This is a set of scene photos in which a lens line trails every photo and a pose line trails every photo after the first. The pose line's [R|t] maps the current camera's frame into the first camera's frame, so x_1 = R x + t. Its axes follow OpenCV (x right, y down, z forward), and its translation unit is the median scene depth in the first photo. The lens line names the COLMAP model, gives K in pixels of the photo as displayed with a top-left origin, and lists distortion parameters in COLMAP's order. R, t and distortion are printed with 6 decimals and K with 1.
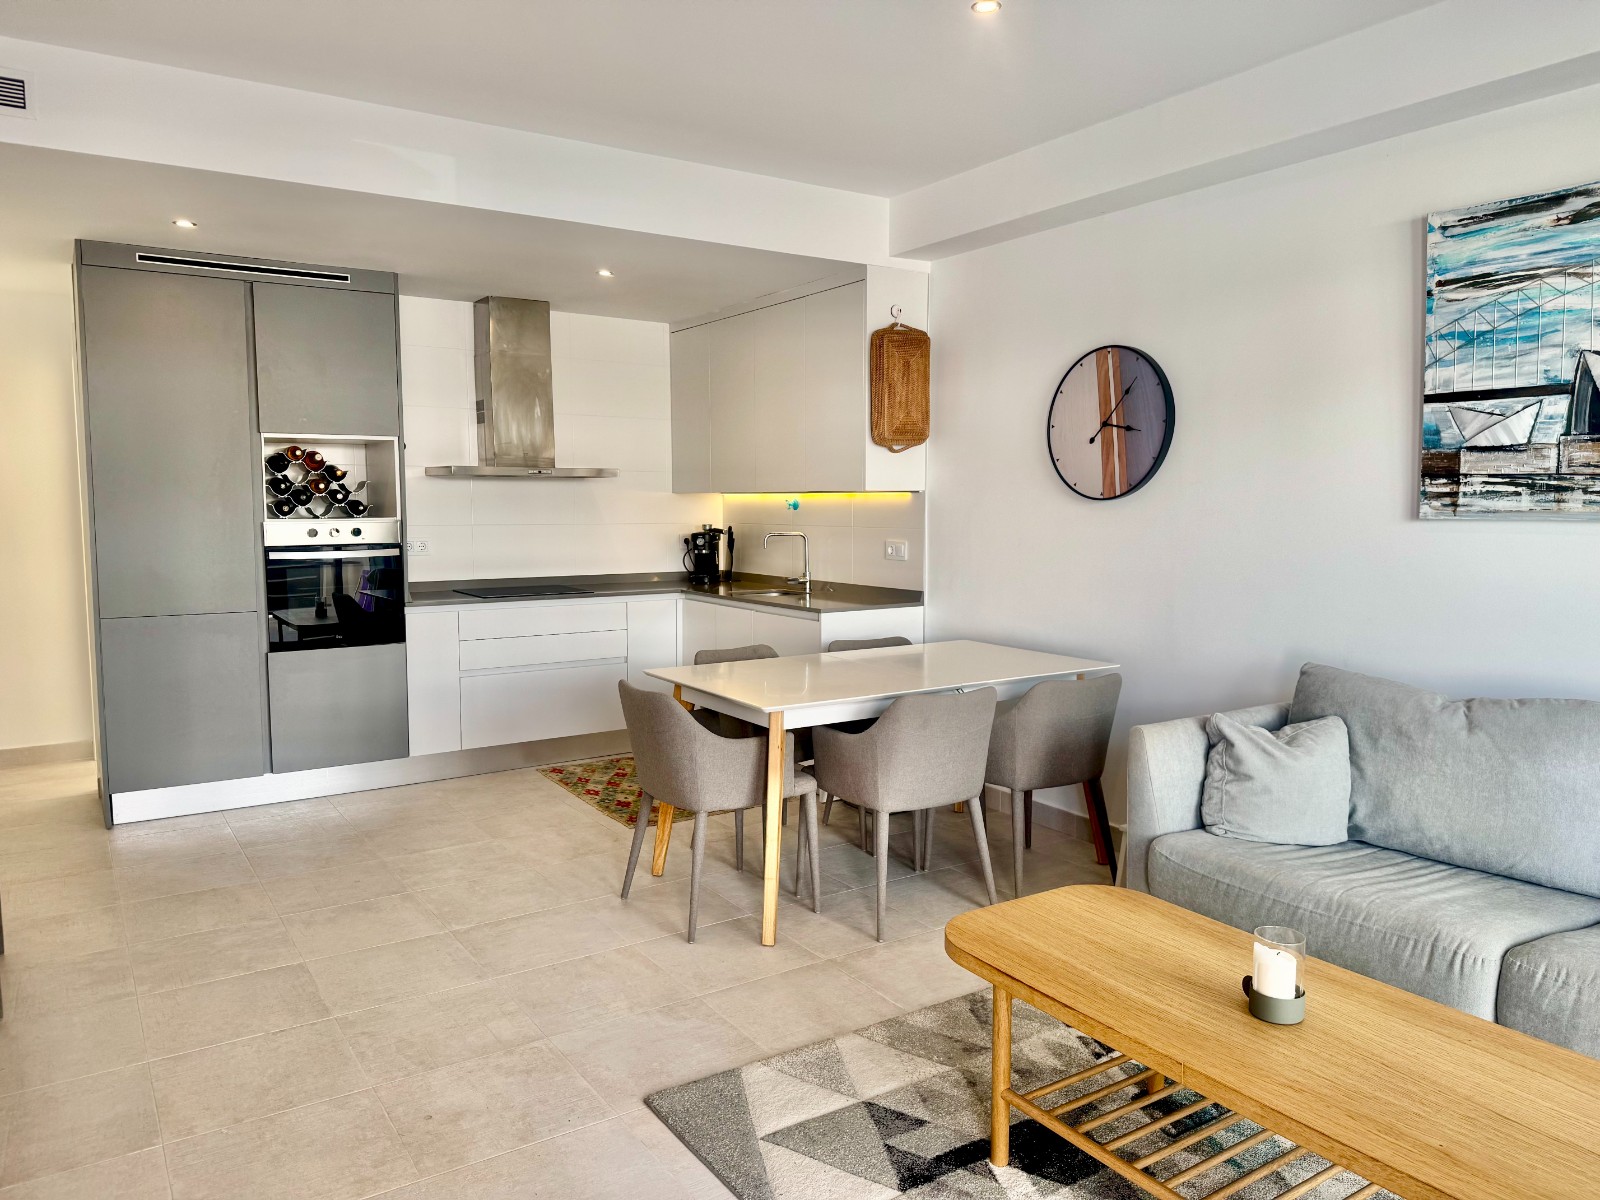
lens RADIAL K [[1122.4, 0, 791.3], [0, 1122.4, 591.9], [0, 0, 1]] dist [0.032058, -0.031825]
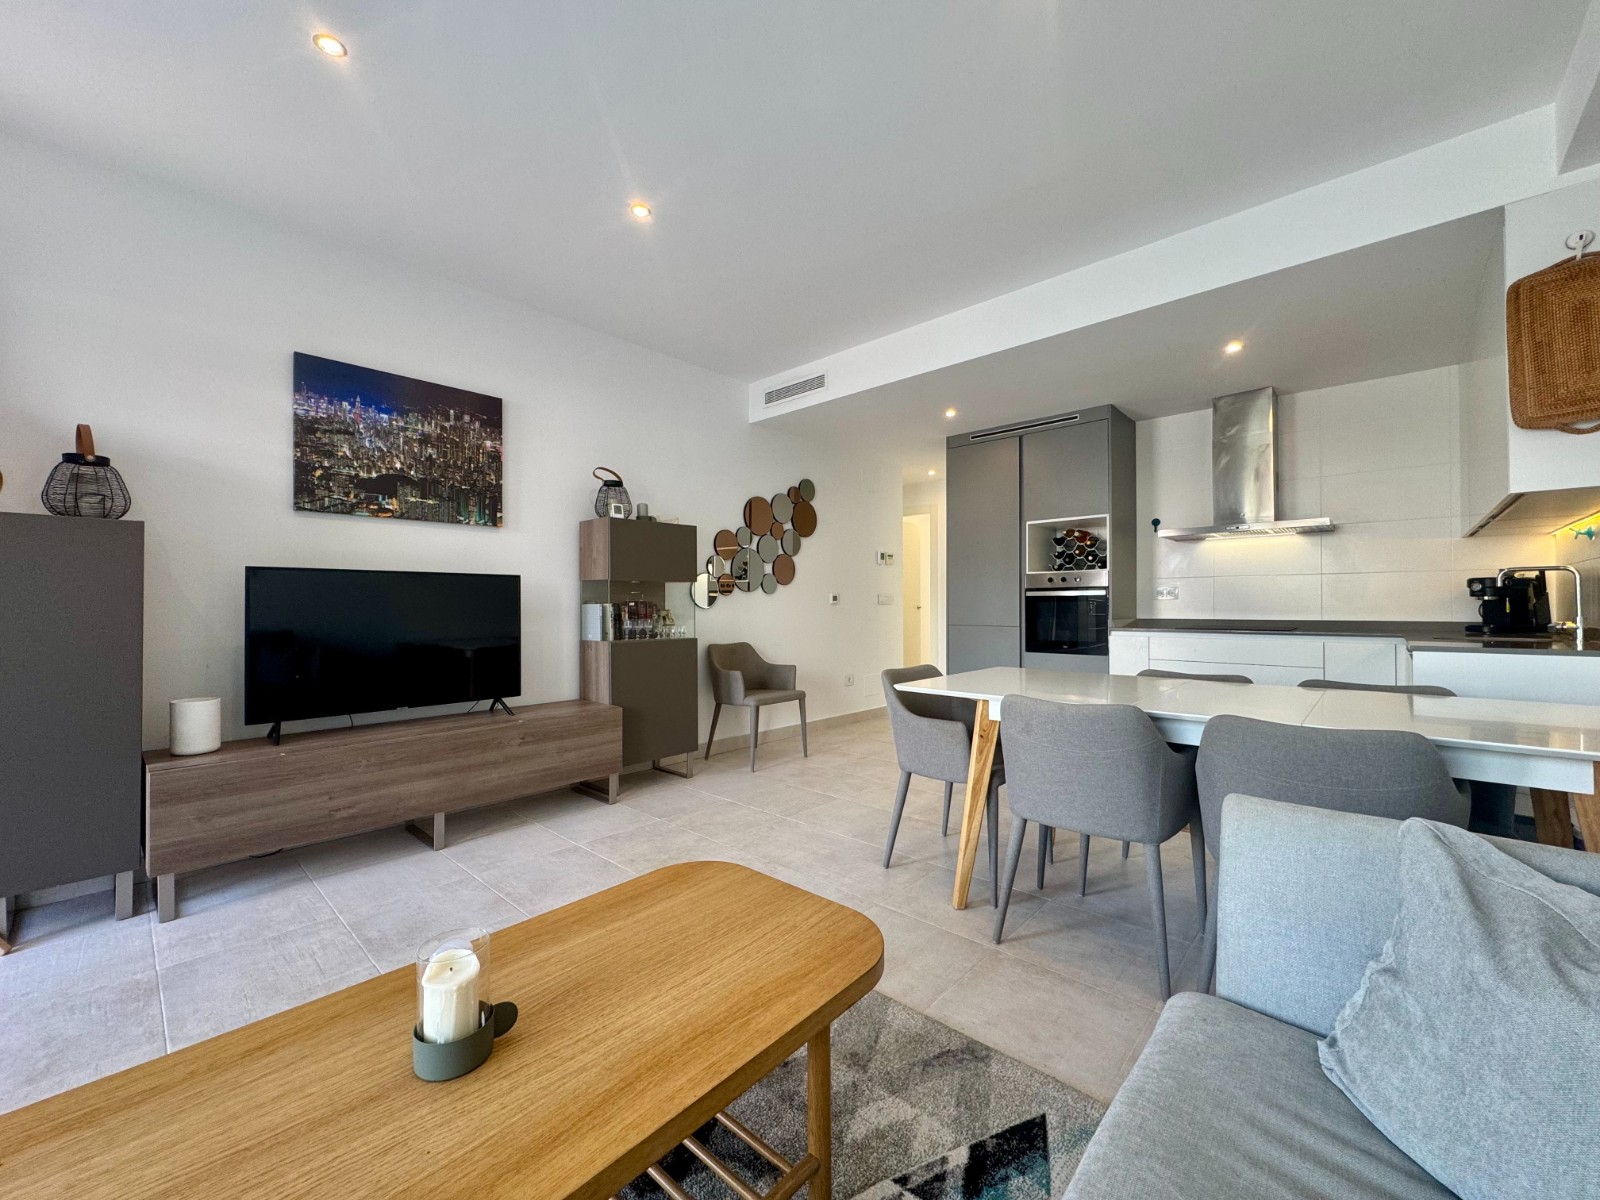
lens RADIAL K [[628.8, 0, 802.9], [0, 628.8, 602.2], [0, 0, 1]] dist [-0.003117, -0.000484]
pose [[0.250229, -0.006806, -0.968163, 0.569820], [-0.076197, 0.996735, -0.026700, 0.048182], [0.965184, 0.080452, 0.248894, 0.709556]]
